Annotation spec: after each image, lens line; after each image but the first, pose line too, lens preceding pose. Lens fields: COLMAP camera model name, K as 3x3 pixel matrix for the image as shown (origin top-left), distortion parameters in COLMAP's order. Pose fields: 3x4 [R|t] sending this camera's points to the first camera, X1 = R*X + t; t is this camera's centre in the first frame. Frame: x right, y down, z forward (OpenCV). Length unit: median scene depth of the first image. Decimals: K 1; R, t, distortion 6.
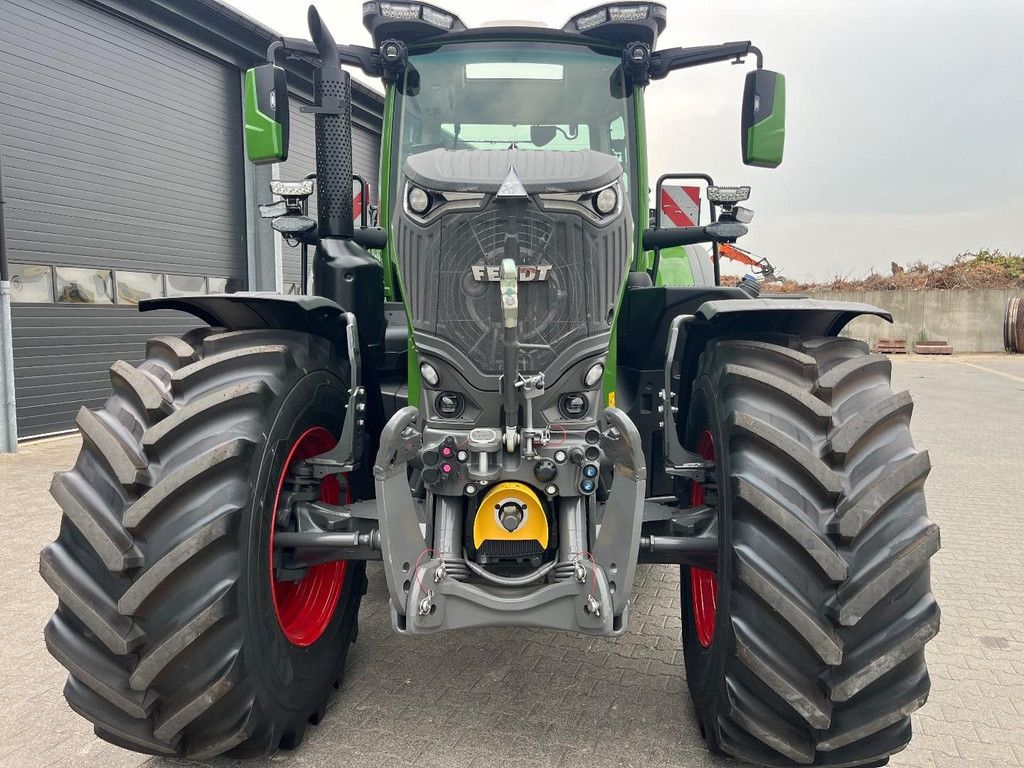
lens RADIAL K [[778.3, 0, 512.7], [0, 778.3, 381.1], [0, 0, 1]] dist [0.021984, 0.000438]
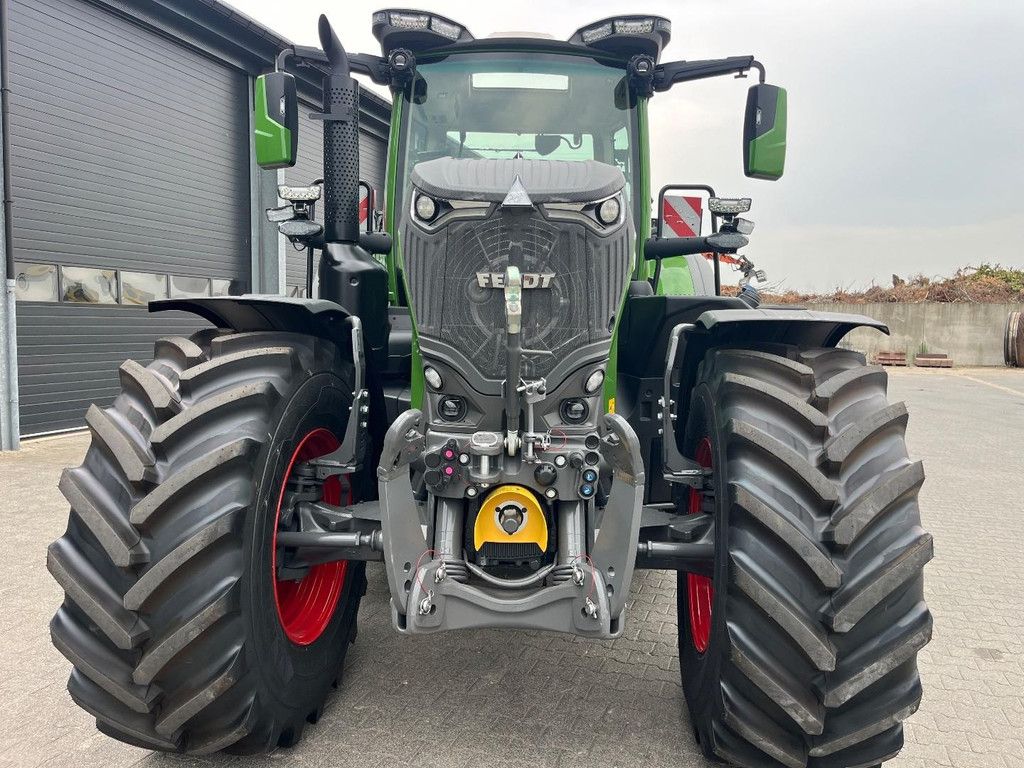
lens RADIAL K [[778.3, 0, 511.4], [0, 778.3, 377.3], [0, 0, 1]] dist [0.023071, -0.002313]
pose [[0.999870, 0.016005, -0.001729, -0.002501], [-0.016026, 0.999791, -0.012688, 0.001323], [0.001526, 0.012714, 0.999918, -0.016038]]
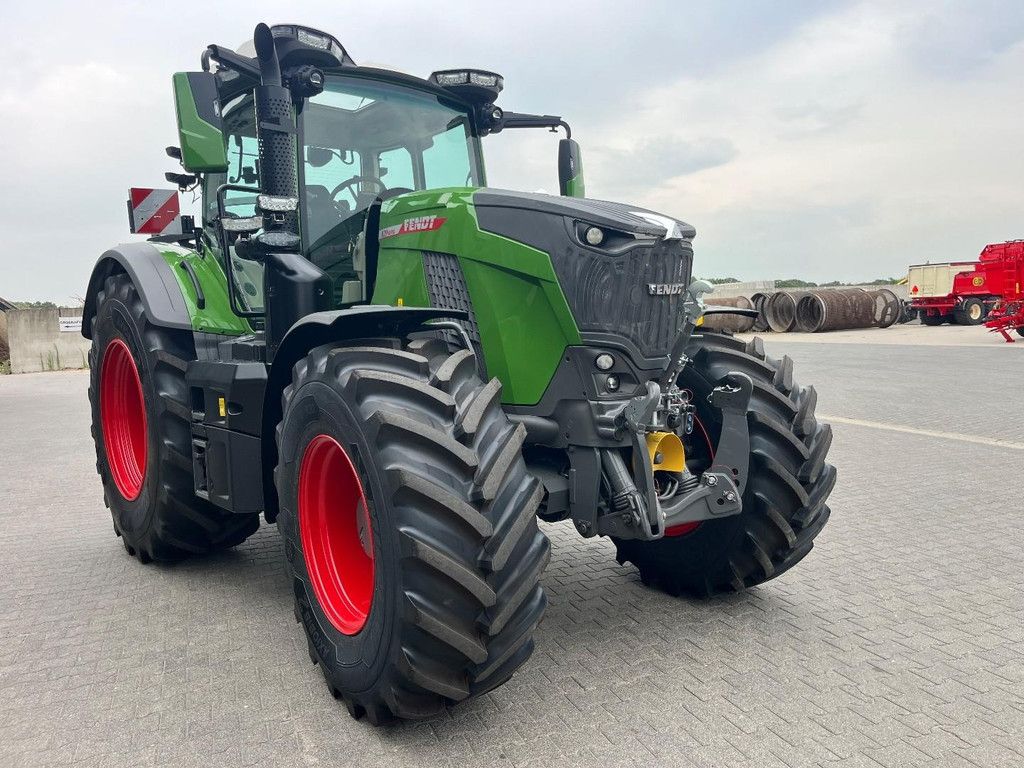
lens RADIAL K [[795.6, 0, 519.1], [0, 795.6, 385.1], [0, 0, 1]] dist [0.016529, -0.007066]
pose [[0.756857, -0.078390, 0.648863, -1.006398], [0.085326, 0.996136, 0.020817, -0.008793], [-0.647987, 0.039609, 0.760621, 0.021242]]
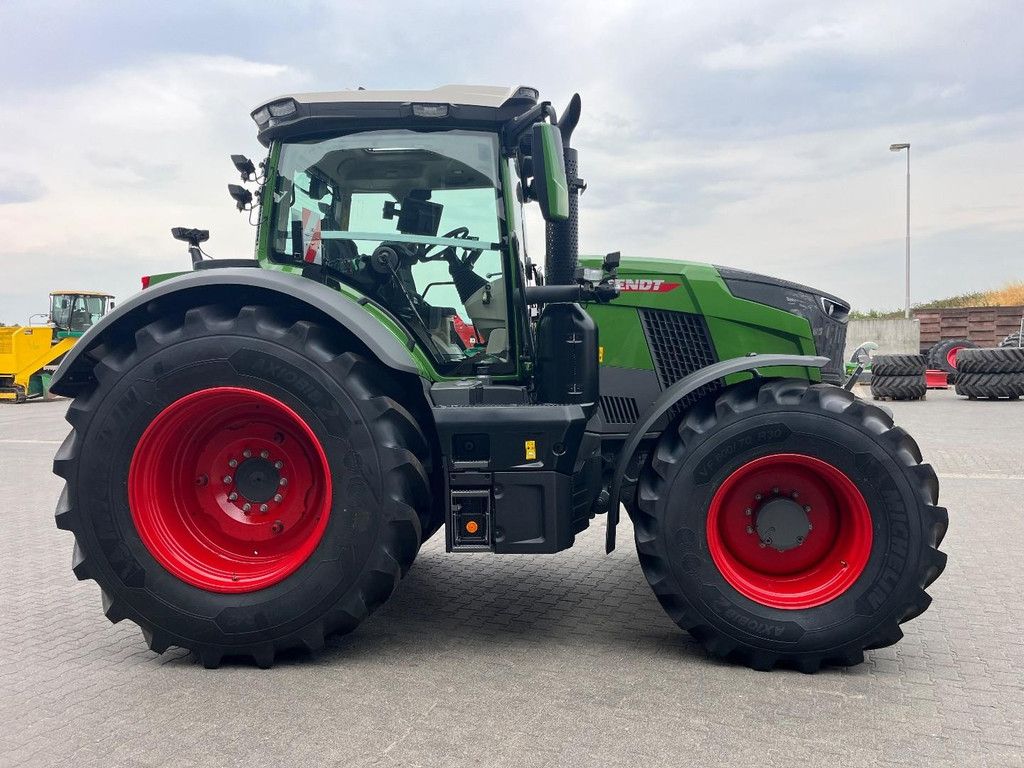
lens RADIAL K [[795.6, 0, 519.1], [0, 795.6, 385.1], [0, 0, 1]] dist [0.016529, -0.007066]
pose [[0.058901, -0.035713, 0.997625, -1.976518], [0.099649, 0.994579, 0.029720, -0.156689], [-0.993278, 0.097662, 0.062141, 1.483035]]
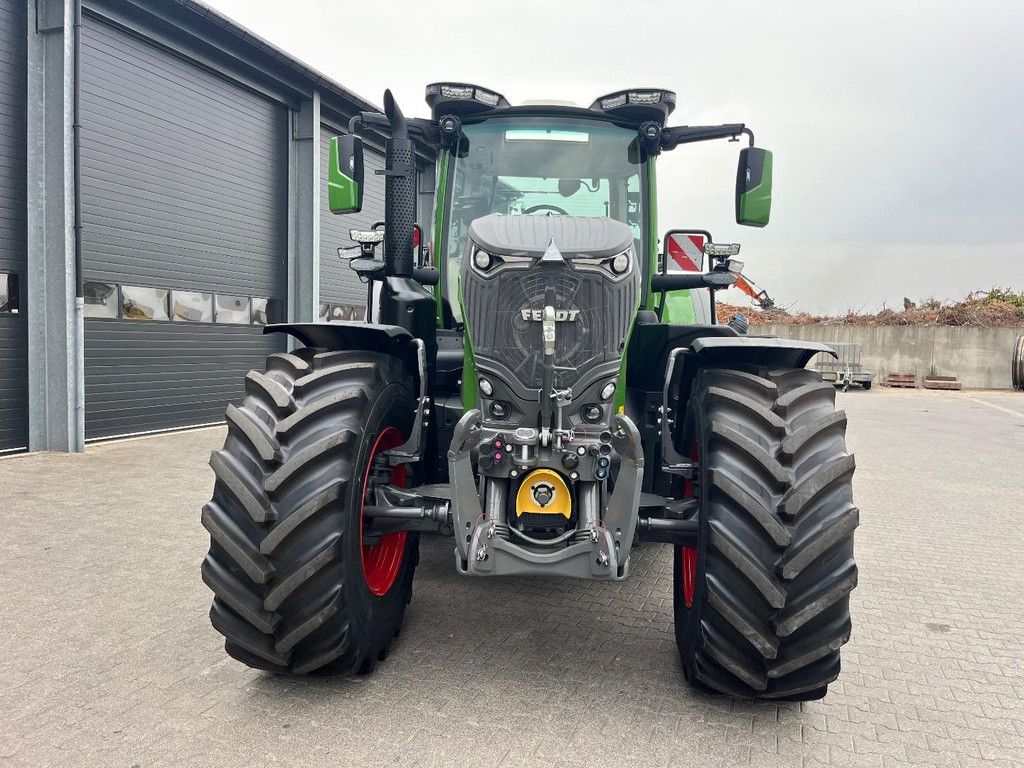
lens RADIAL K [[776.9, 0, 512.0], [0, 776.9, 384.0], [0, 0, 1]] dist [0.031873, -0.004631]
pose [[0.999399, 0.028988, -0.018984, -0.031947], [-0.029473, 0.999233, -0.025772, 0.016676], [0.018222, 0.026316, 0.999488, -0.305097]]
